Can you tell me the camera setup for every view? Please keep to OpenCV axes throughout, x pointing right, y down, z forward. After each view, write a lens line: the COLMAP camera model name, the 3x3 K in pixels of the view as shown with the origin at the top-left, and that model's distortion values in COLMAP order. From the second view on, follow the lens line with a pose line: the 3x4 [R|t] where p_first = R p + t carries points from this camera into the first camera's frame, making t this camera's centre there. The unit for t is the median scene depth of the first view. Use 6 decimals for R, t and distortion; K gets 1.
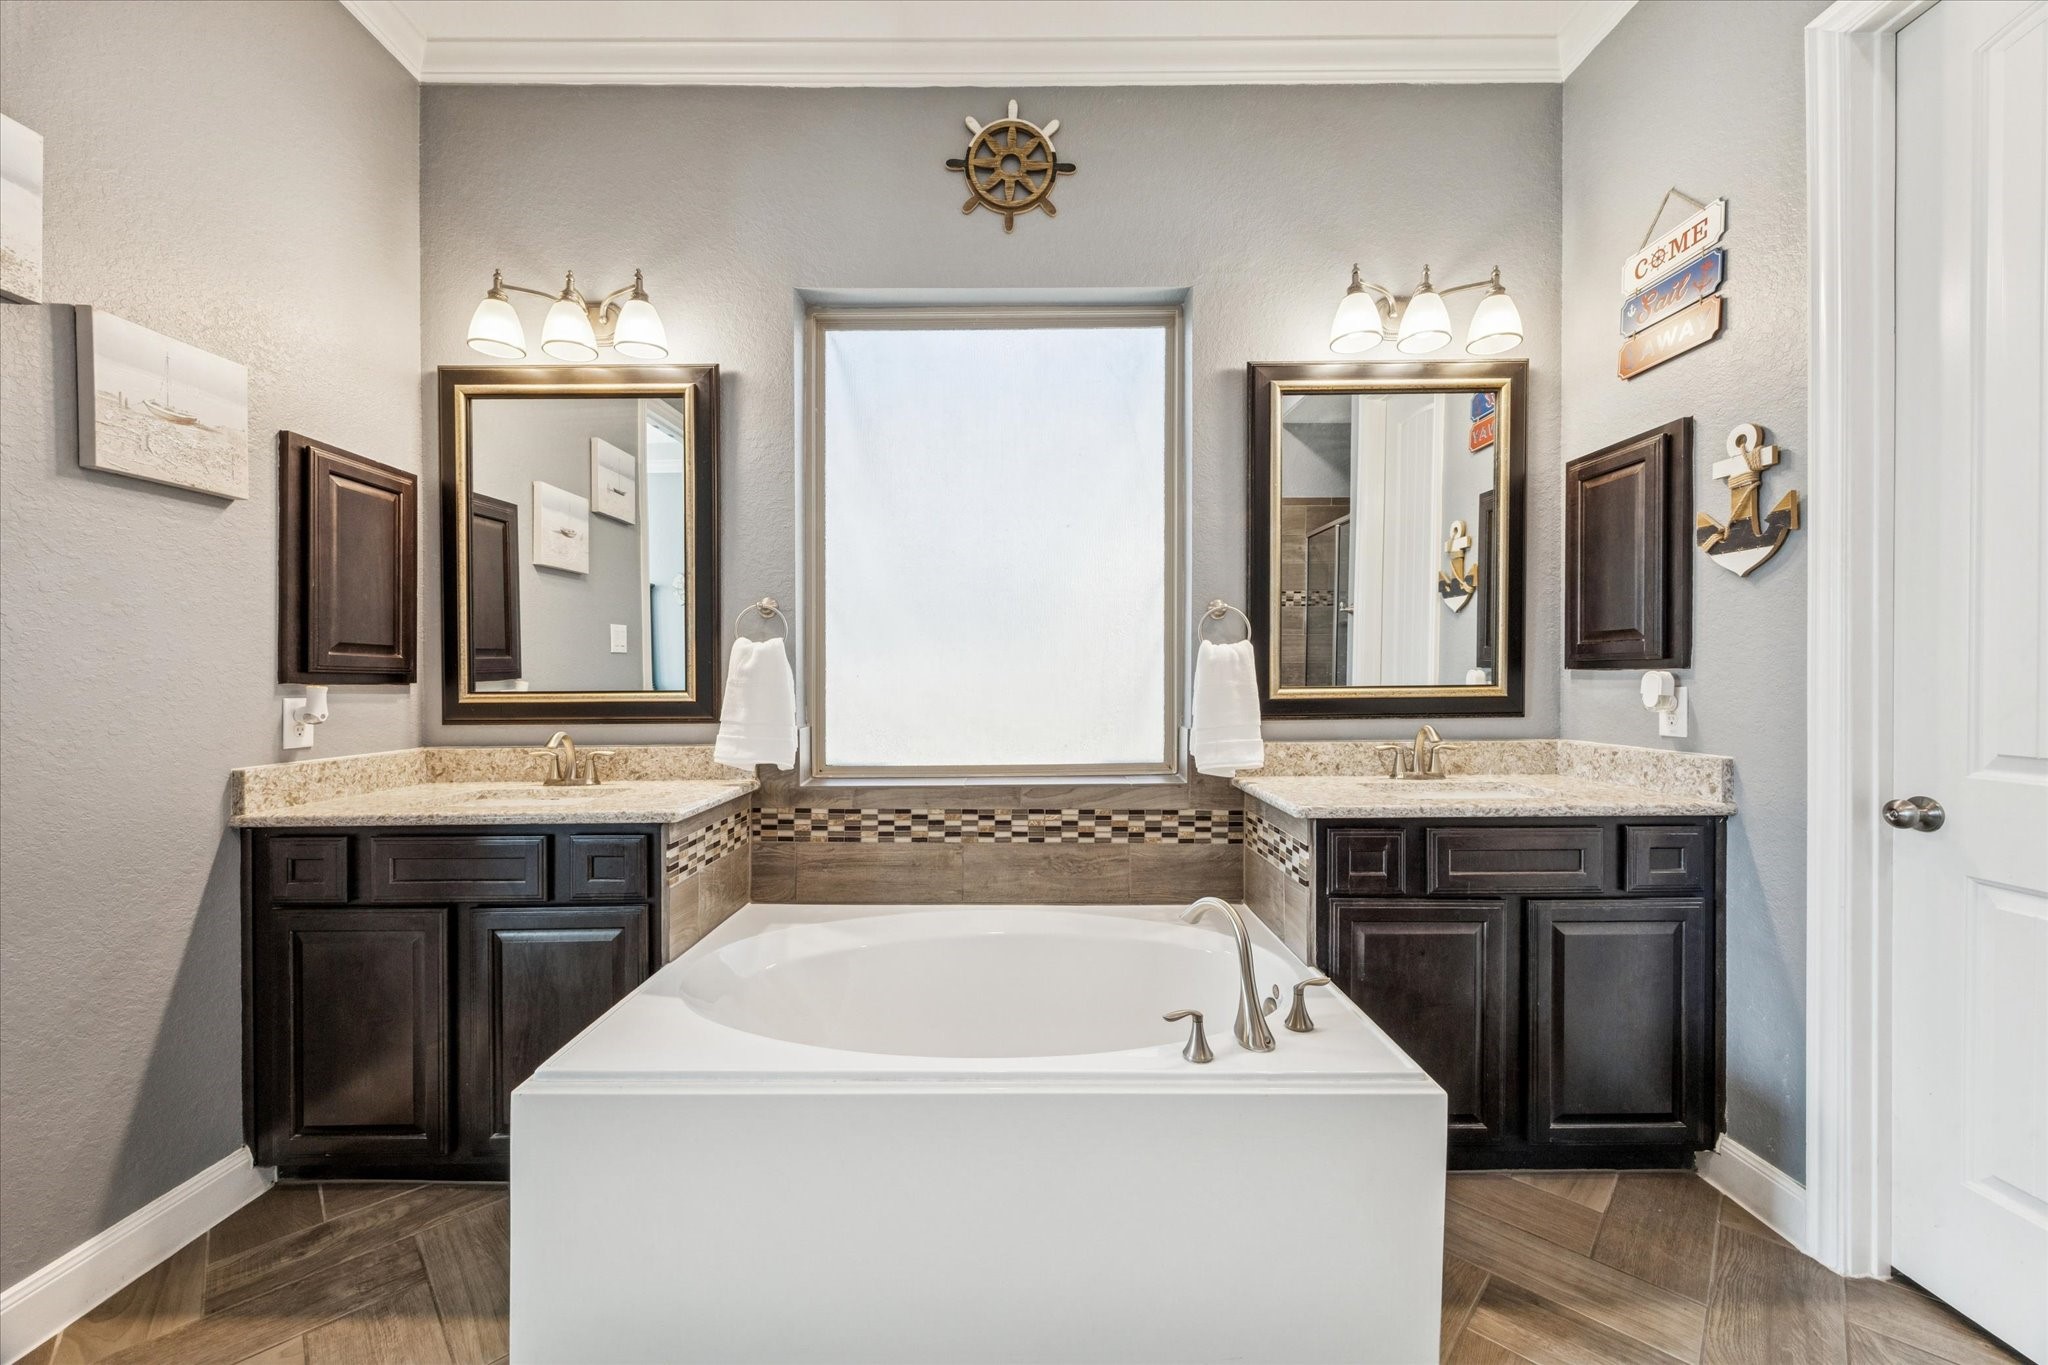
lens RADIAL K [[779.2, 0, 1020.8], [0, 779.2, 684.5], [0, 0, 1]] dist [-0.010185, 0.000686]
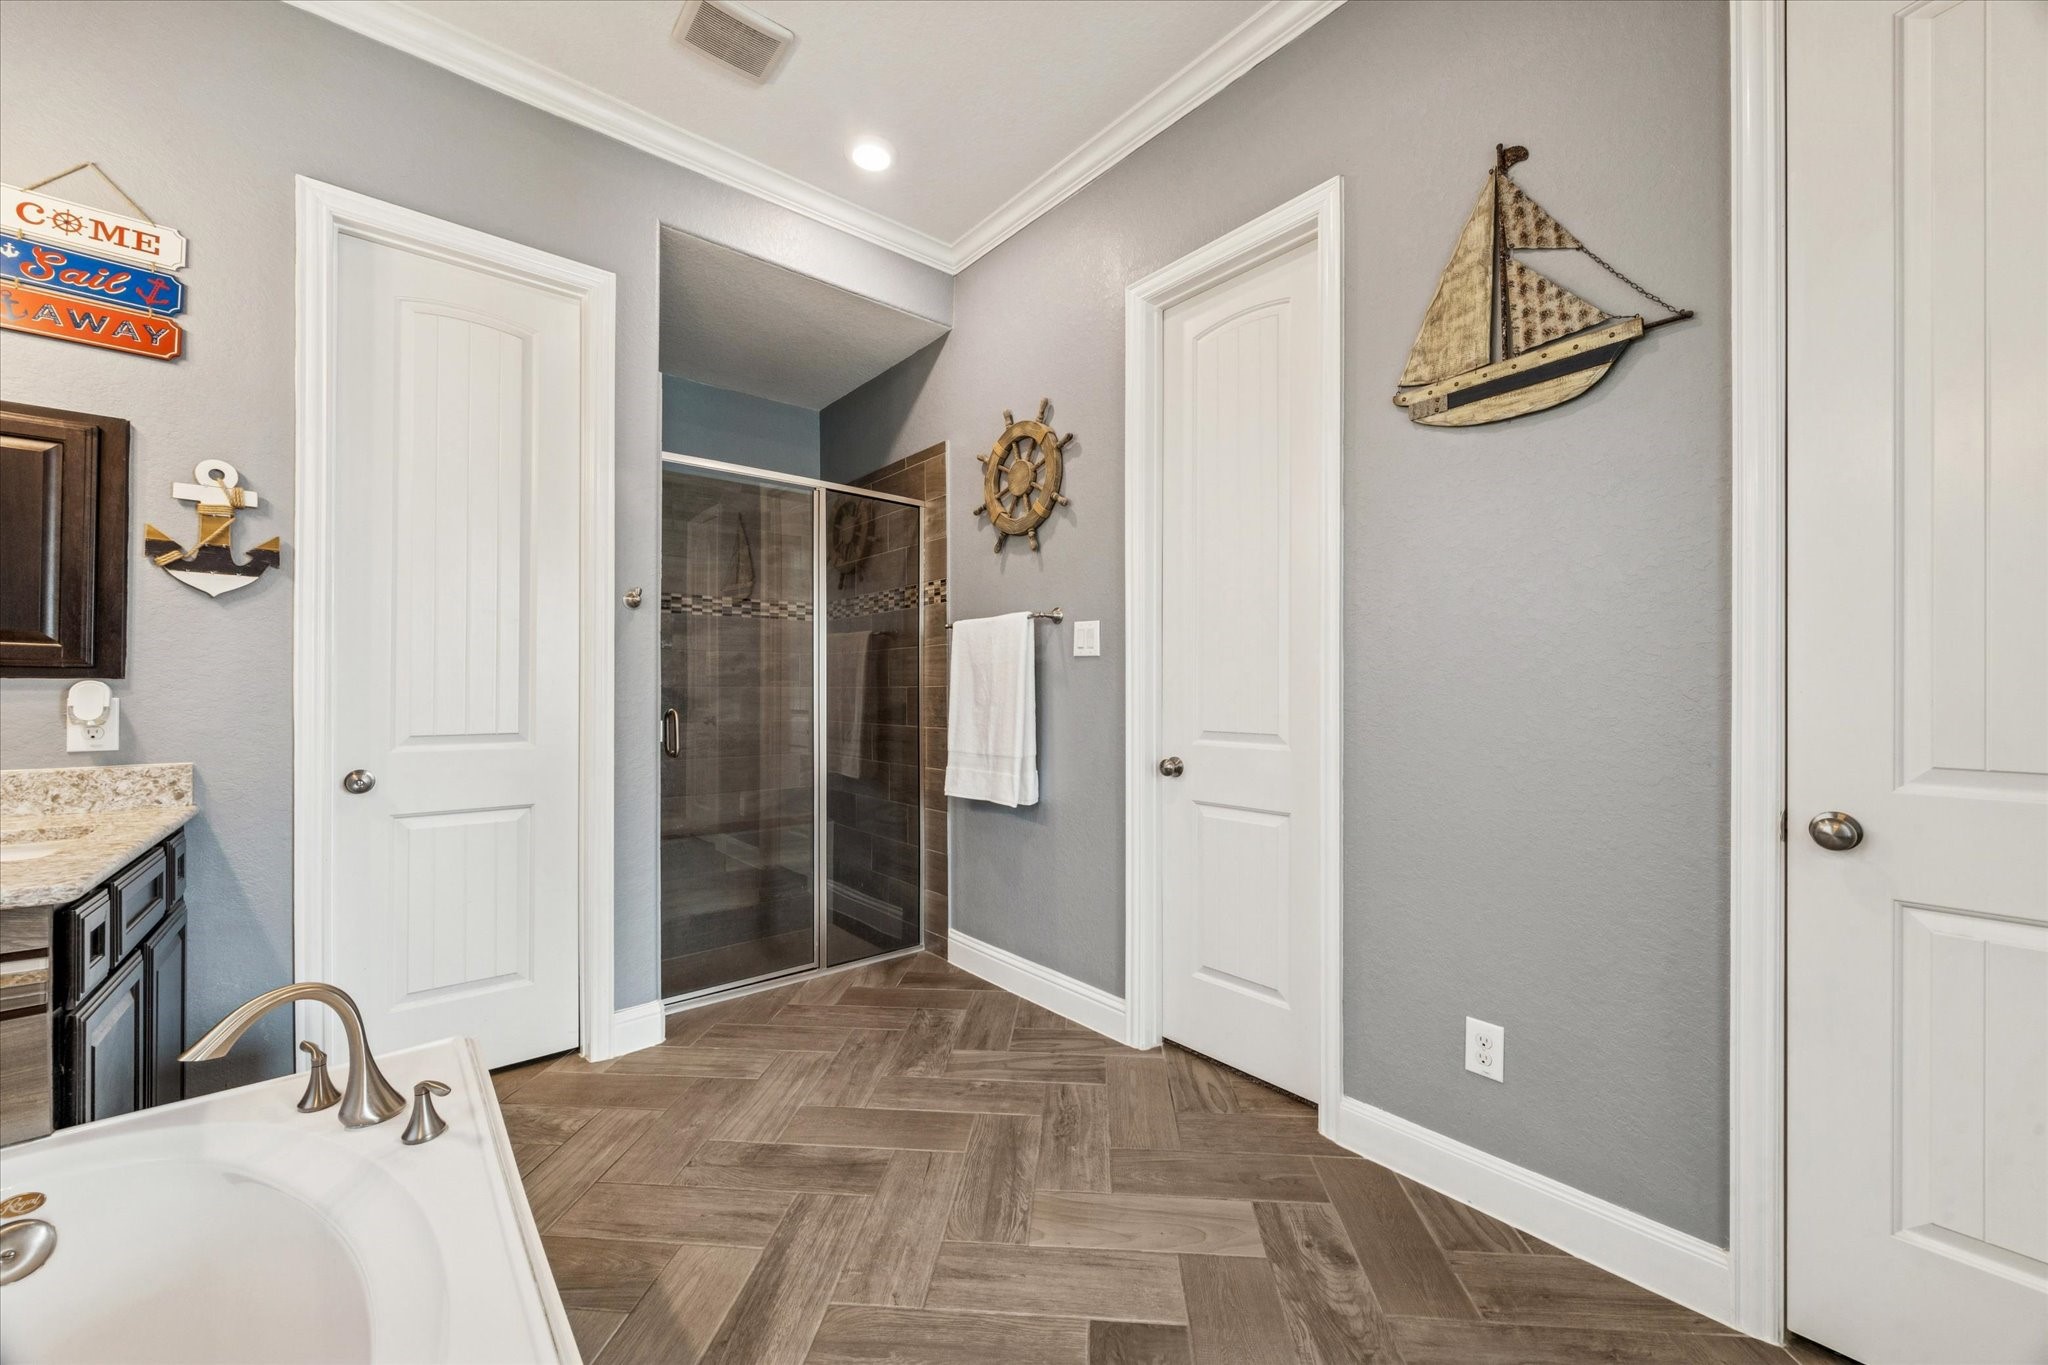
lens RADIAL K [[779.2, 0, 1024.6], [0, 779.2, 685.8], [0, 0, 1]] dist [-0.010185, 0.000686]
pose [[-0.647945, 0.000056, 0.761687, -0.620787], [0.001314, 0.999999, 0.001044, -0.011678], [-0.761686, 0.001677, -0.647945, 0.783401]]
